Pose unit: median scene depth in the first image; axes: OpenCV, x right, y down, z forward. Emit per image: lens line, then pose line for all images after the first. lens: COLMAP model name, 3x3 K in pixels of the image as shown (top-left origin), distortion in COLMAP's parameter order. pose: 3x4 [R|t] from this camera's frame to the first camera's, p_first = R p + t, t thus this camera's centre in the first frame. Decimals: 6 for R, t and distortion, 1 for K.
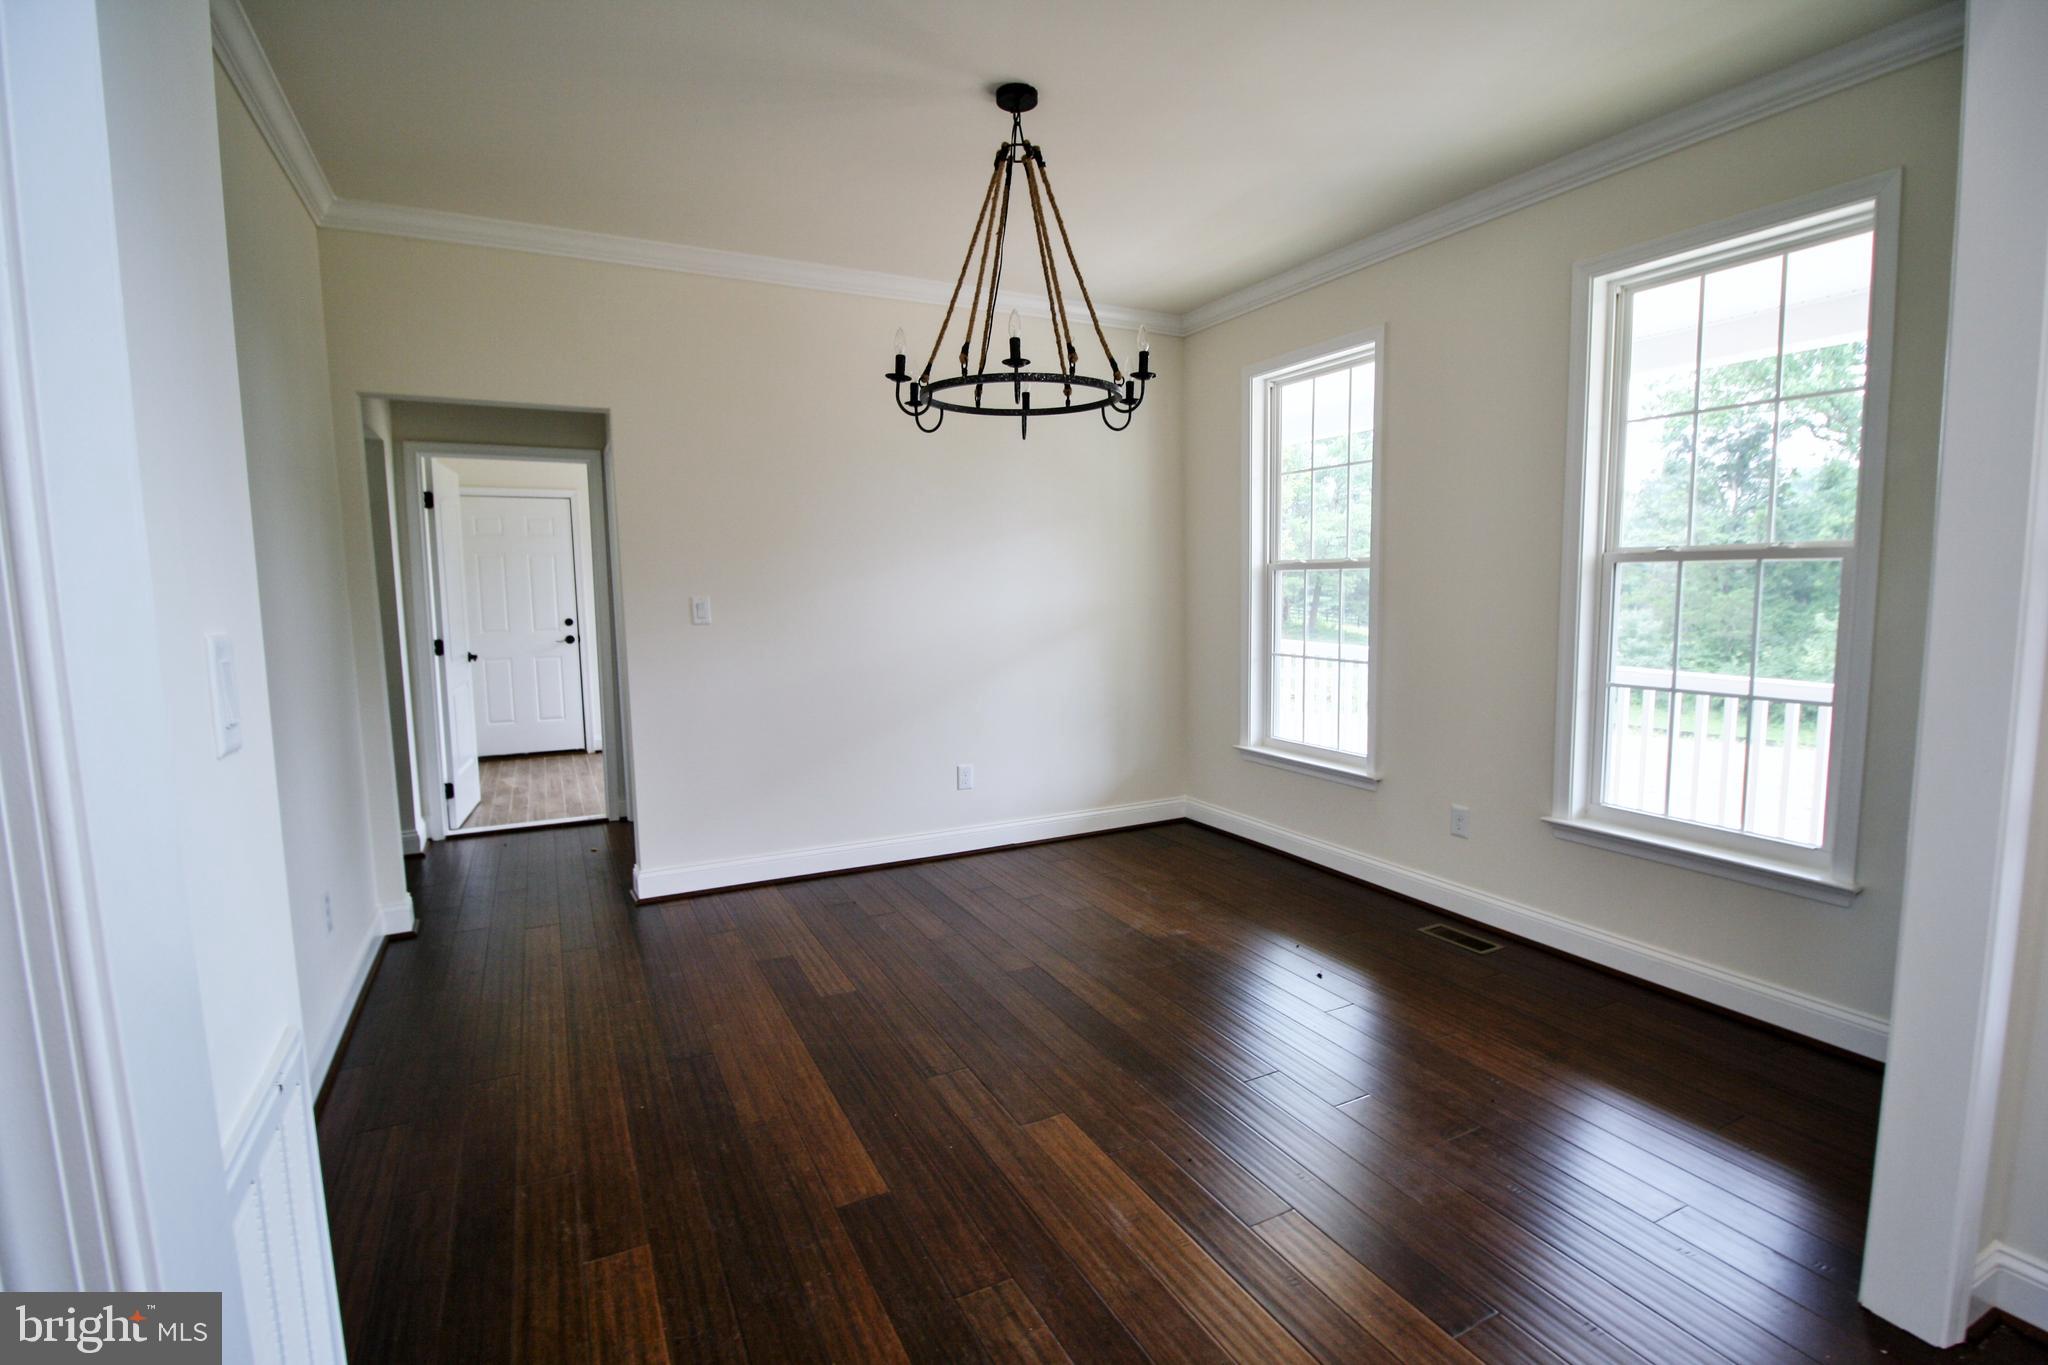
lens RADIAL K [[963.6, 0, 1036.4], [0, 963.6, 682.7], [0, 0, 1]] dist [0.003393, -0.014236]
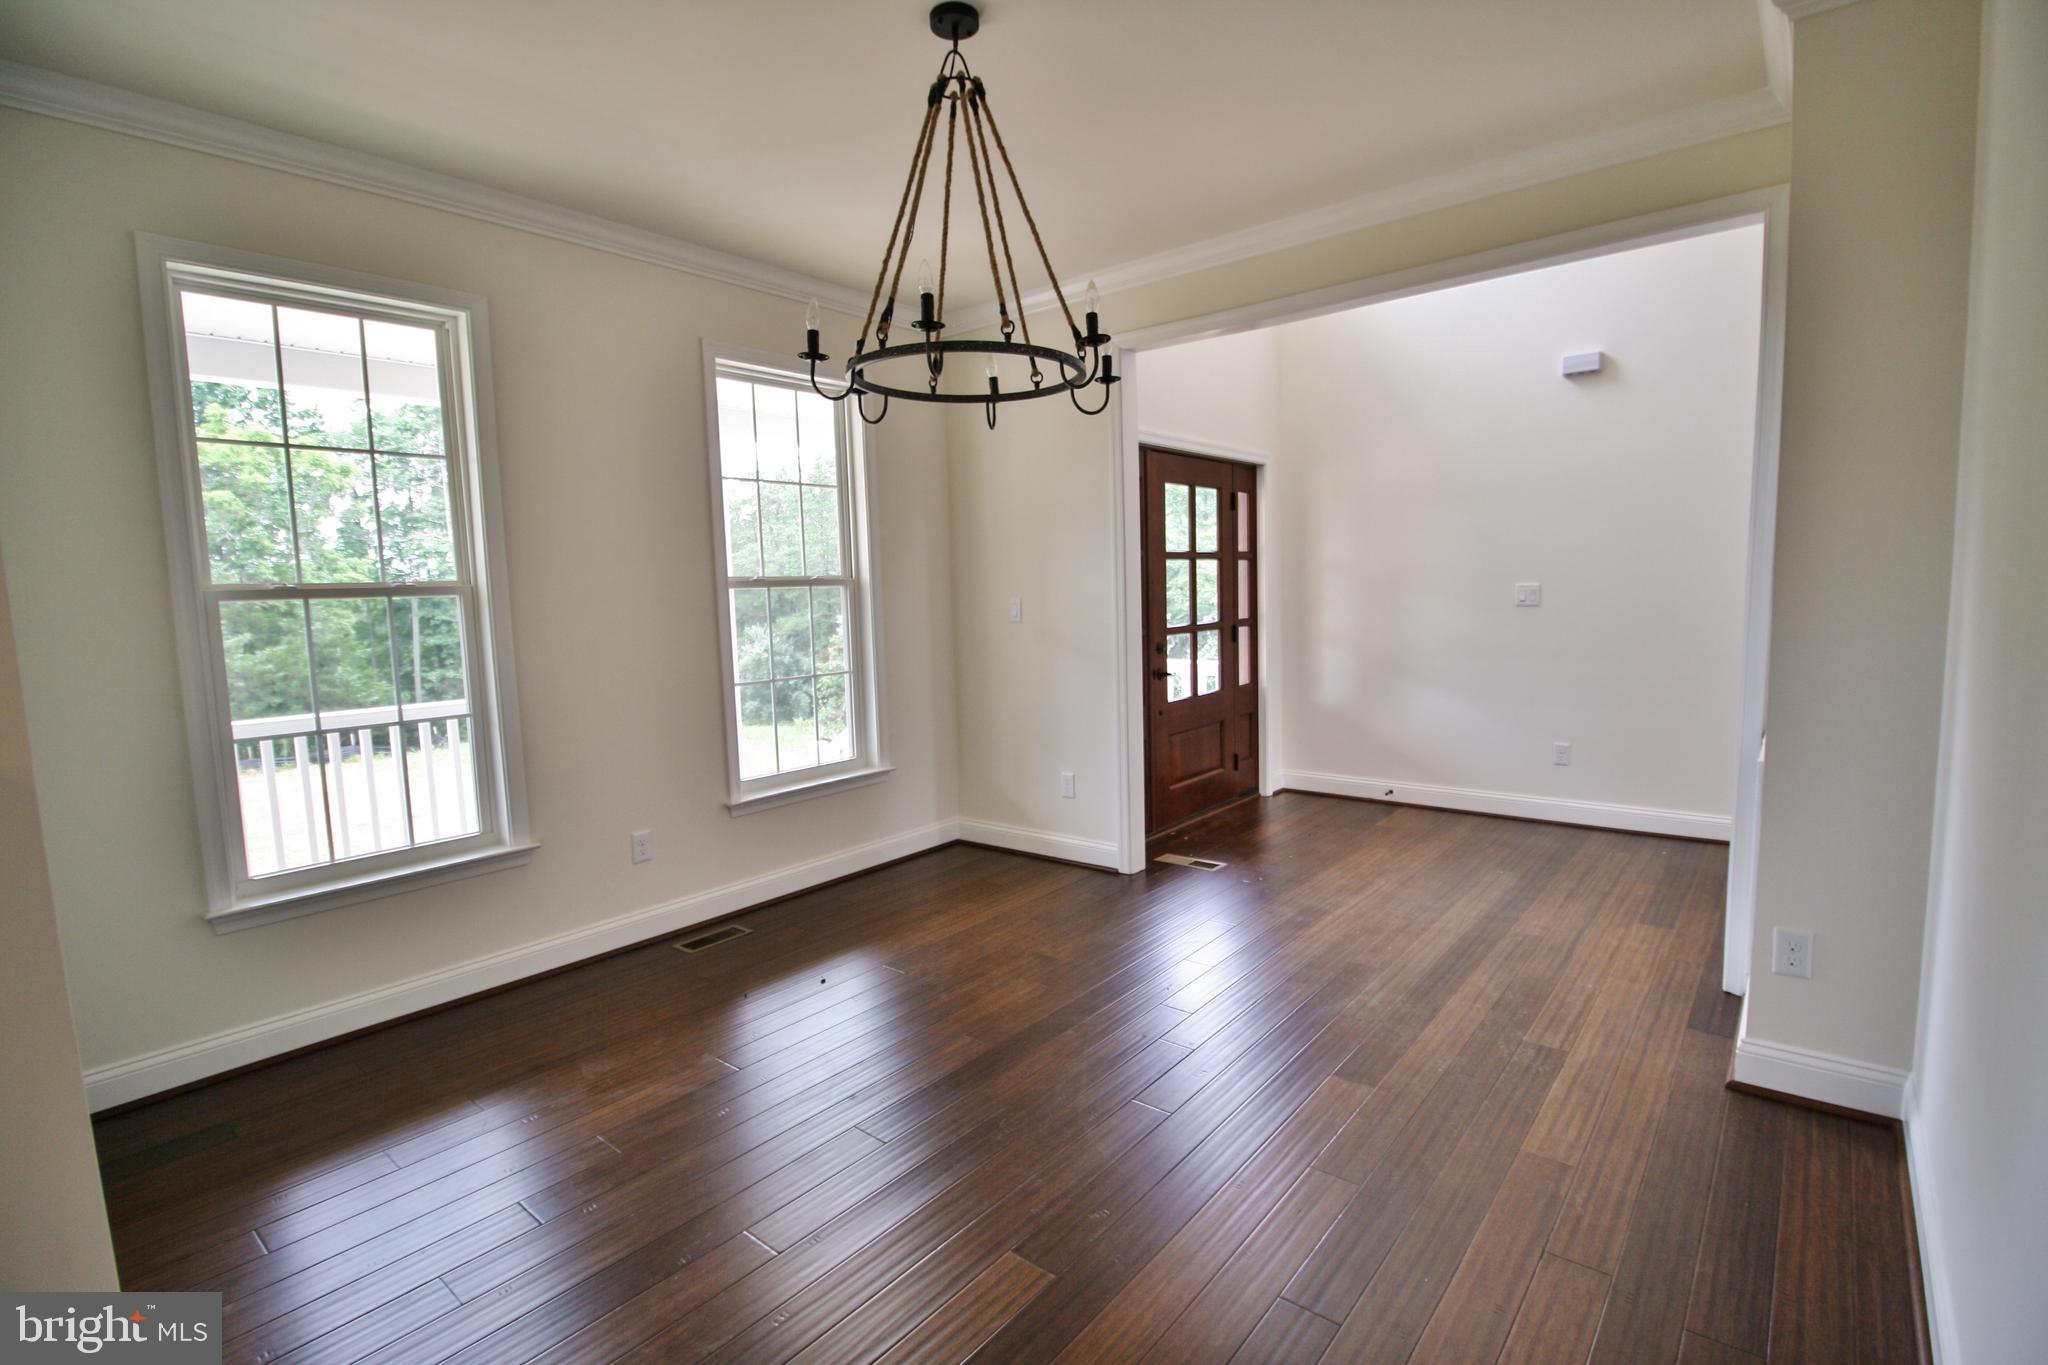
lens RADIAL K [[962.1, 0, 1040.9], [0, 962.1, 678.7], [0, 0, 1]] dist [-0.000133, -0.012338]
pose [[-0.401304, -0.066521, 0.913526, -0.595552], [0.122784, 0.984451, 0.125623, -0.096079], [-0.907678, 0.162579, -0.386896, 0.940972]]
